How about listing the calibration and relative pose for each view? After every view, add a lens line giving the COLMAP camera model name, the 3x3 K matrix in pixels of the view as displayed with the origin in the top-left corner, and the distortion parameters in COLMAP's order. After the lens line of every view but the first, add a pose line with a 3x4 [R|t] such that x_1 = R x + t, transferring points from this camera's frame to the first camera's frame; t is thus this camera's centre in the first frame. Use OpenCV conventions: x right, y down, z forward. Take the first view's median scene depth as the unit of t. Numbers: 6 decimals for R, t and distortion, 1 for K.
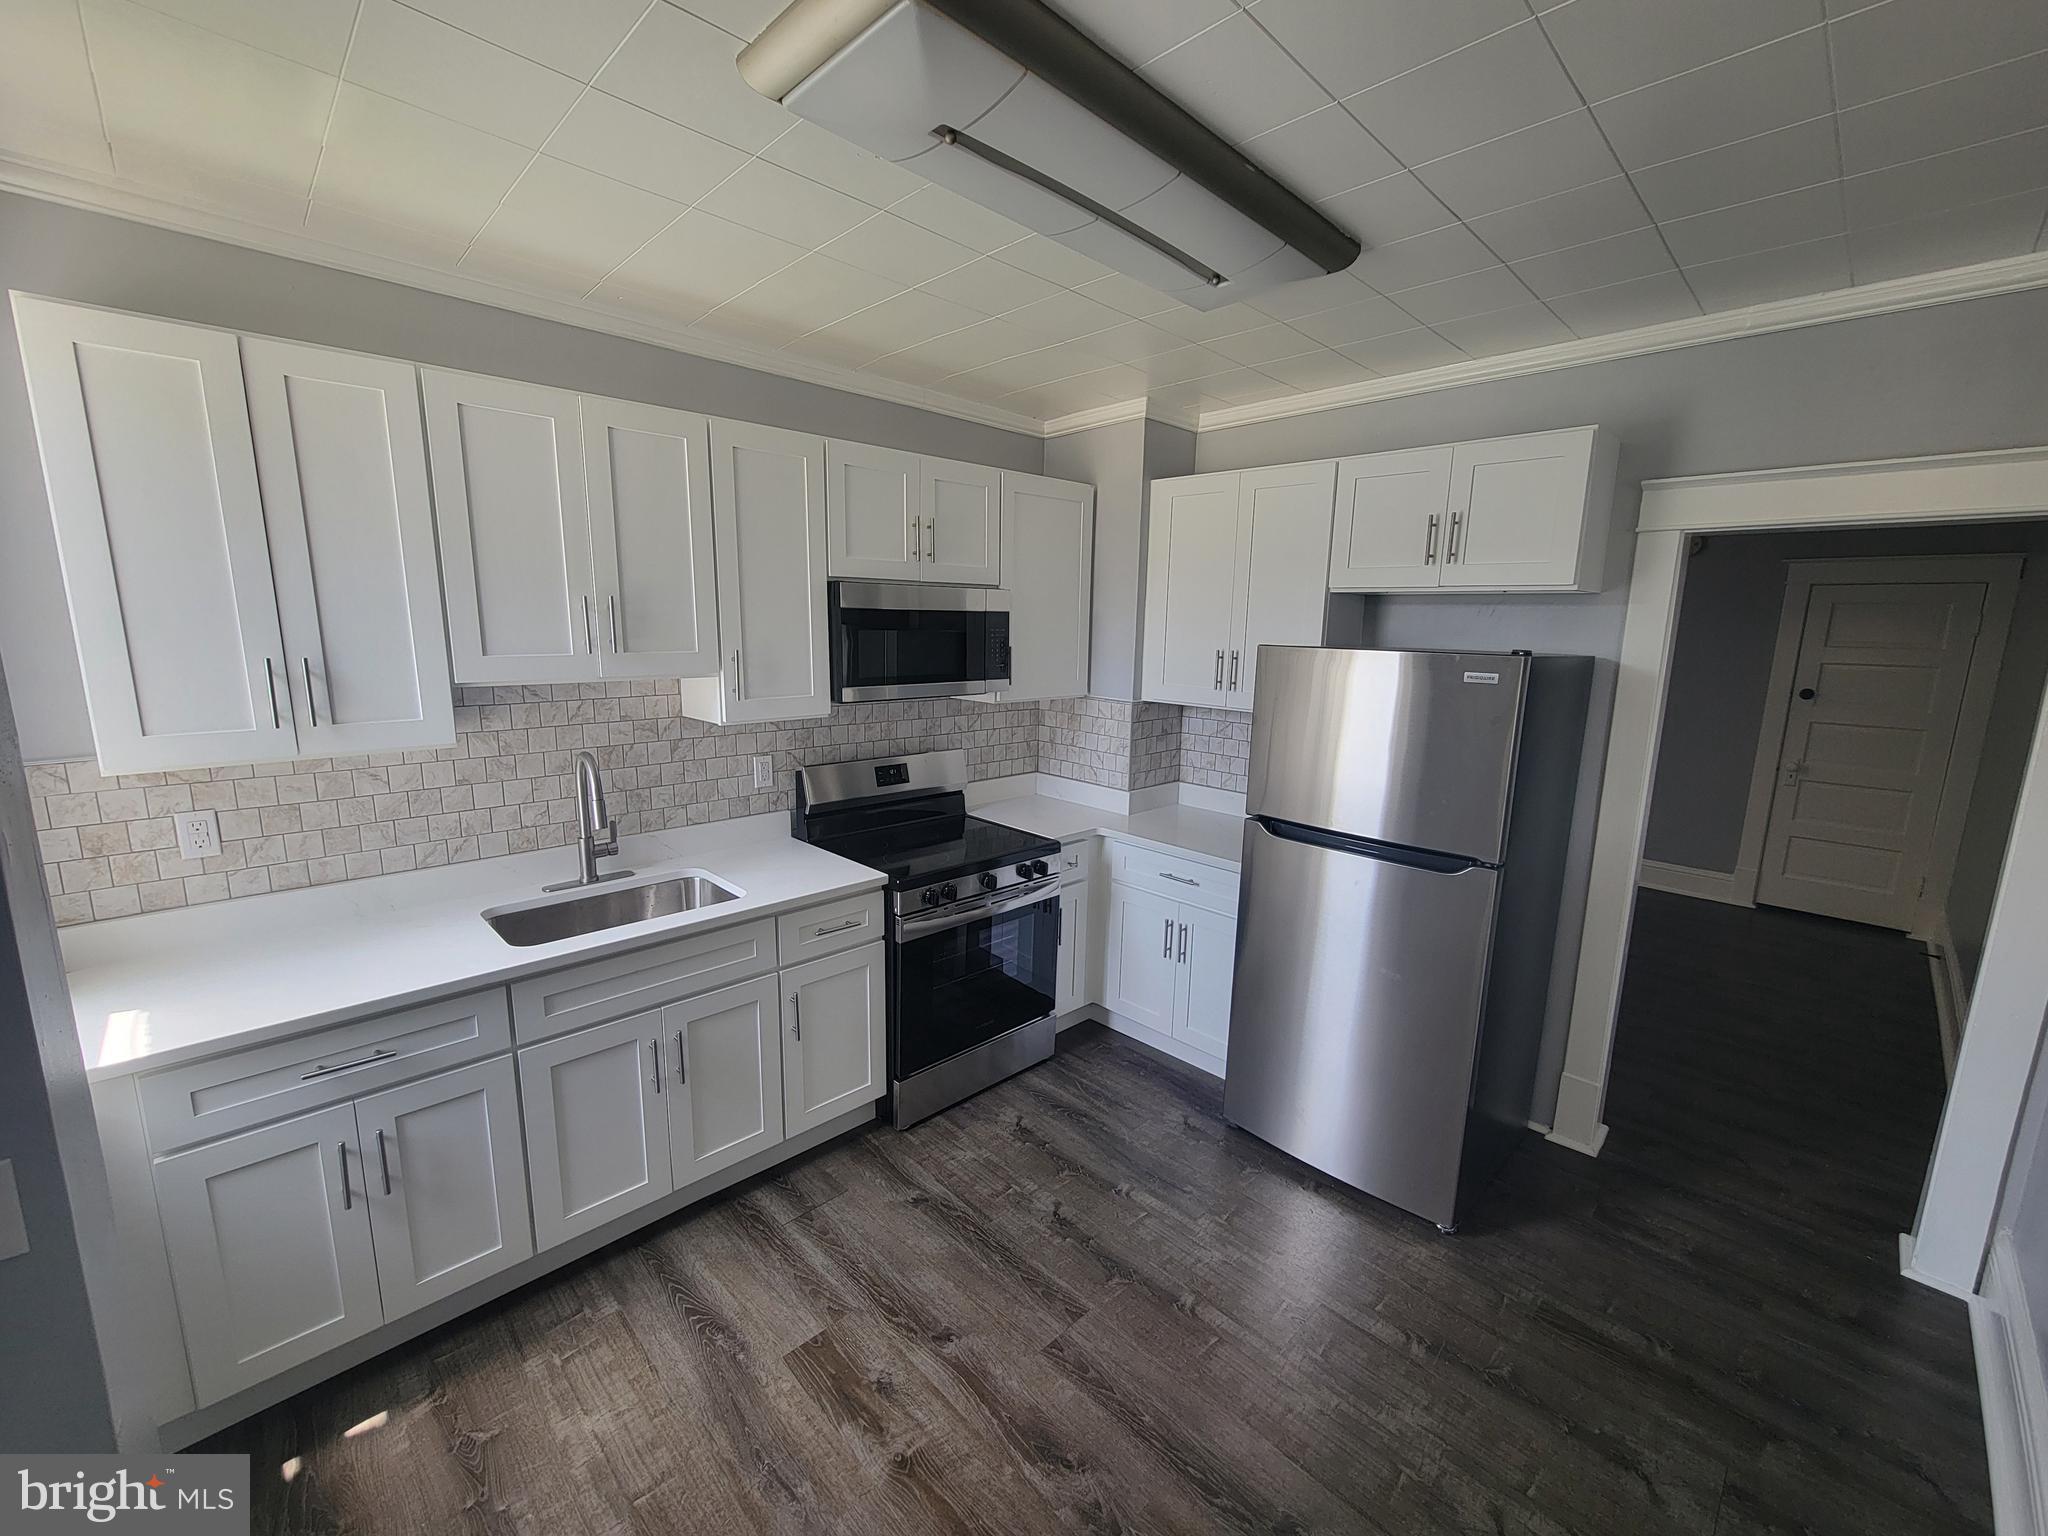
lens RADIAL K [[827.2, 0, 1033.9], [0, 827.2, 770.4], [0, 0, 1]] dist [-0.001283, -0.000005]
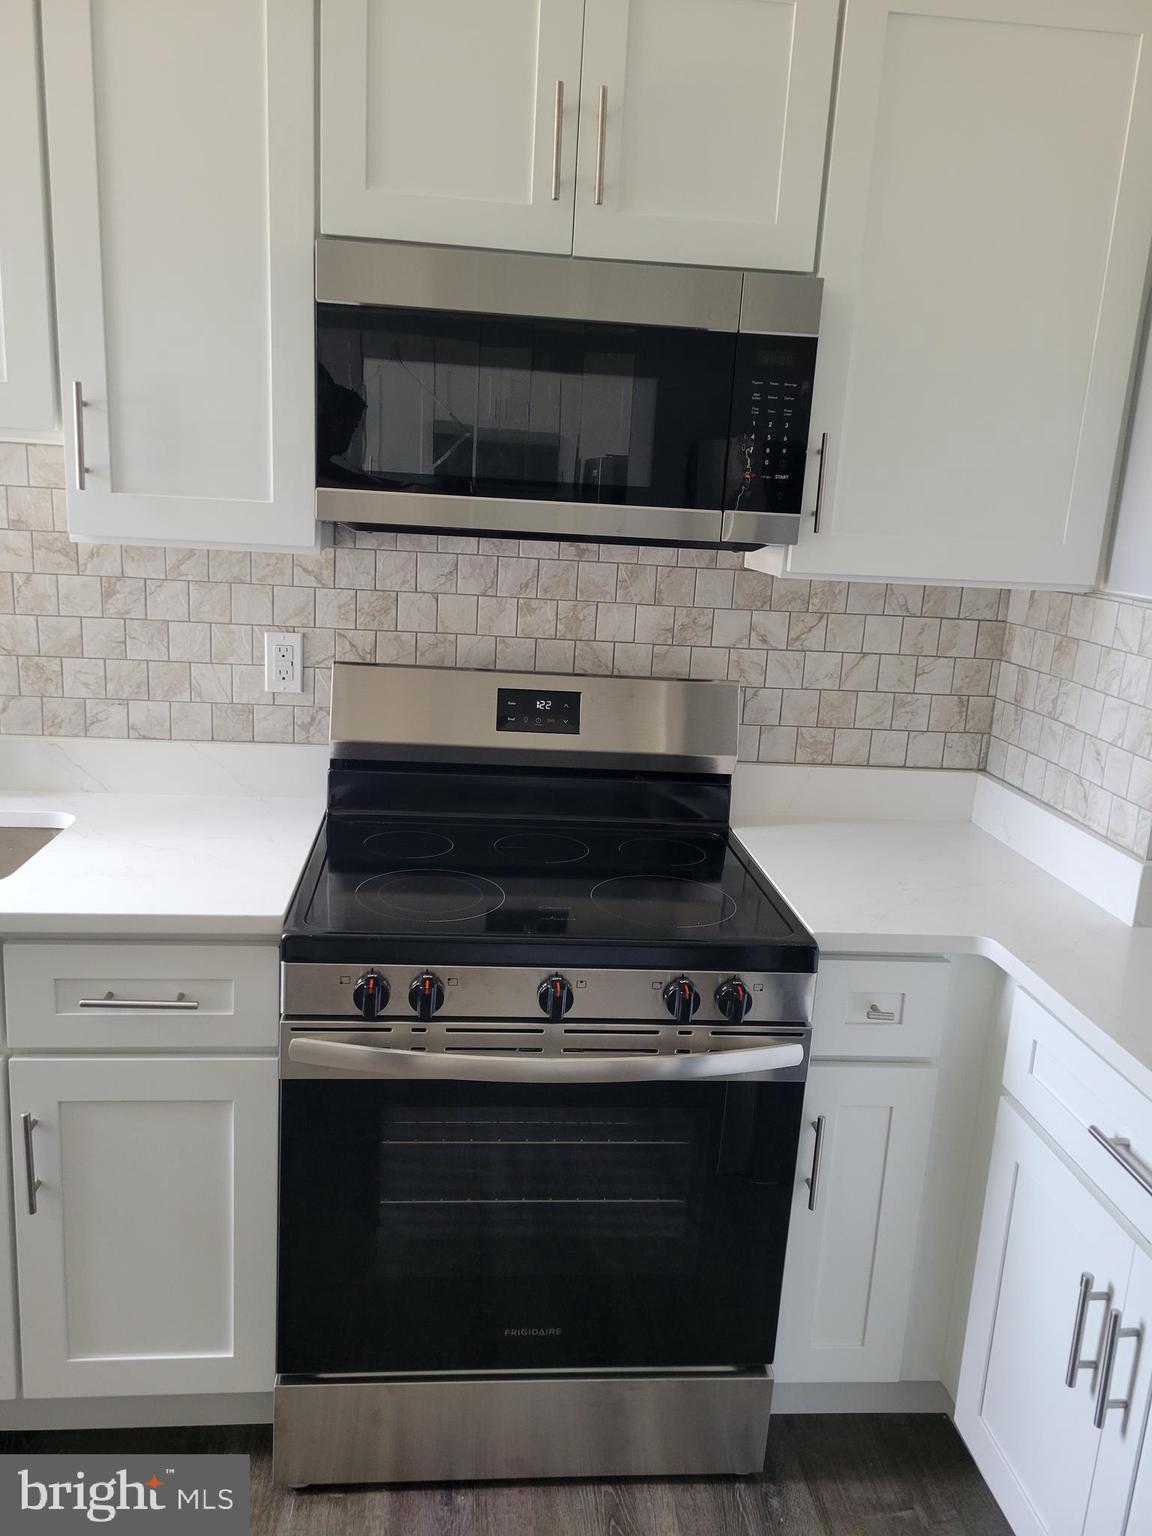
lens RADIAL K [[1156.0, 0, 565.6], [0, 1156.0, 756.6], [0, 0, 1]] dist [0.047915, -0.001084]
pose [[0.775389, 0.166772, -0.609065, 0.278946], [-0.154934, 0.985258, 0.072536, -0.022006], [0.612183, 0.038121, 0.789797, 0.570660]]
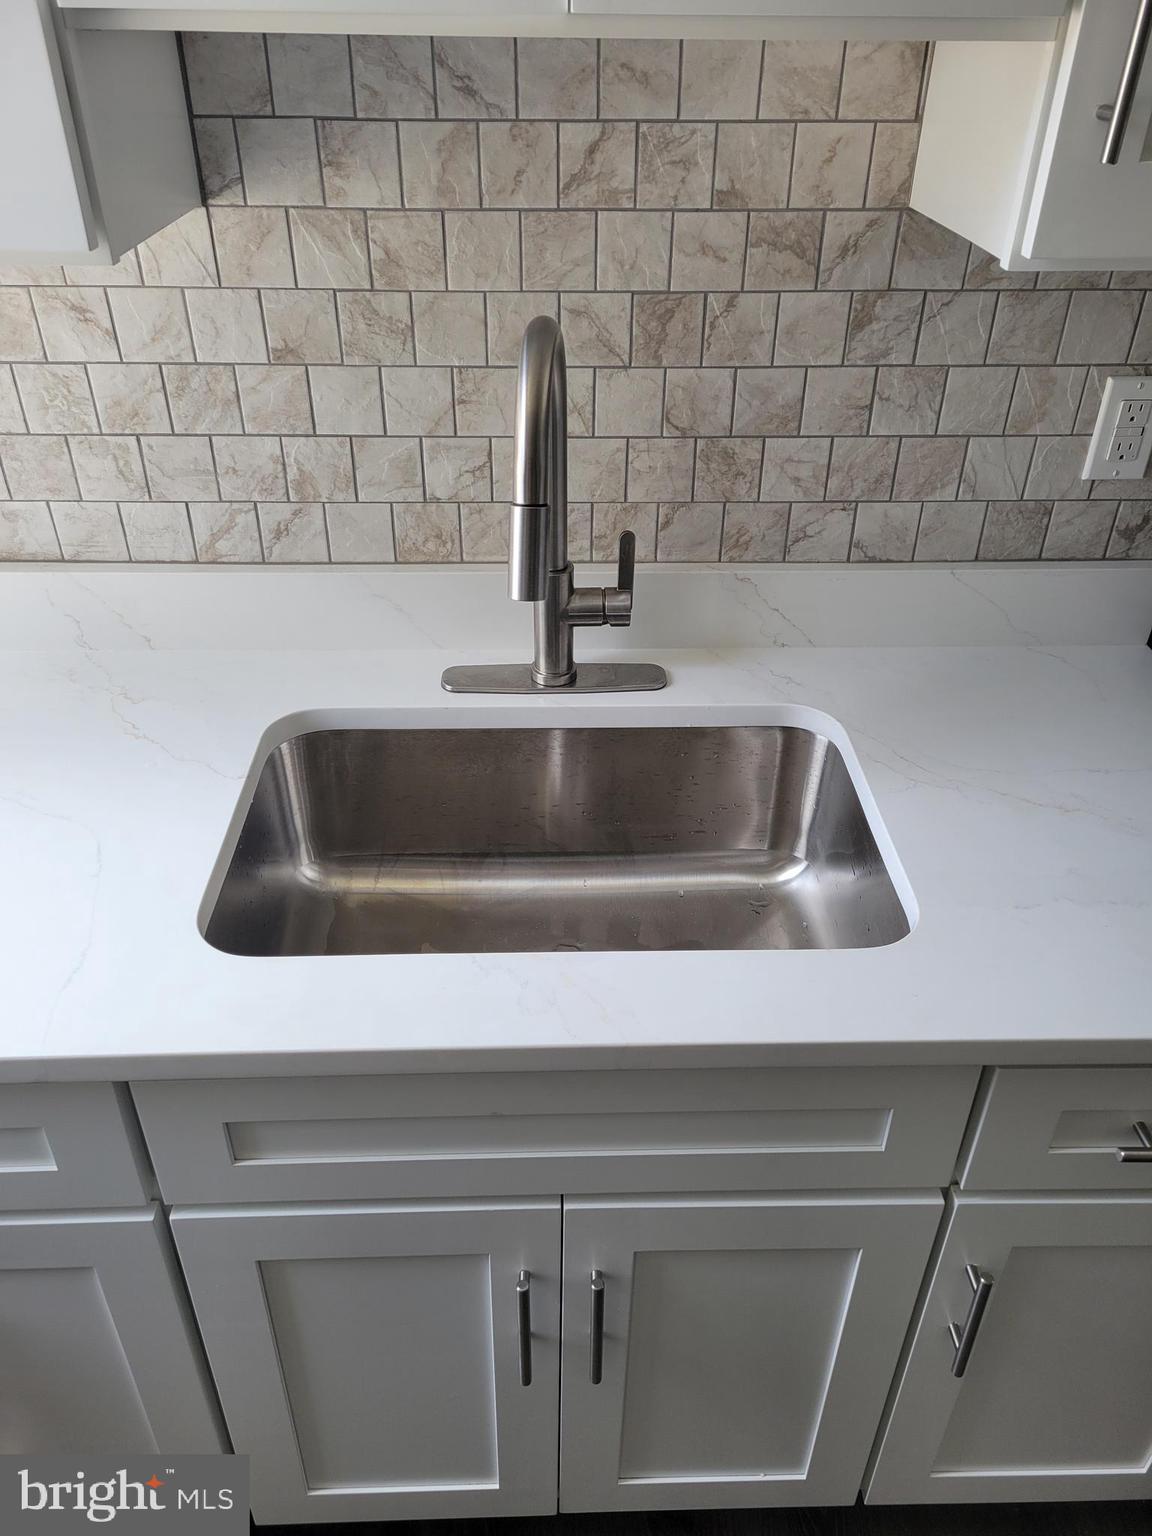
lens RADIAL K [[1156.0, 0, 581.7], [0, 1156.0, 758.2], [0, 0, 1]] dist [0.047915, -0.001084]
pose [[0.734072, 0.372985, -0.567469, -0.195923], [-0.124404, 0.895375, 0.427583, -0.052819], [0.667579, -0.243281, 0.703670, 0.568194]]
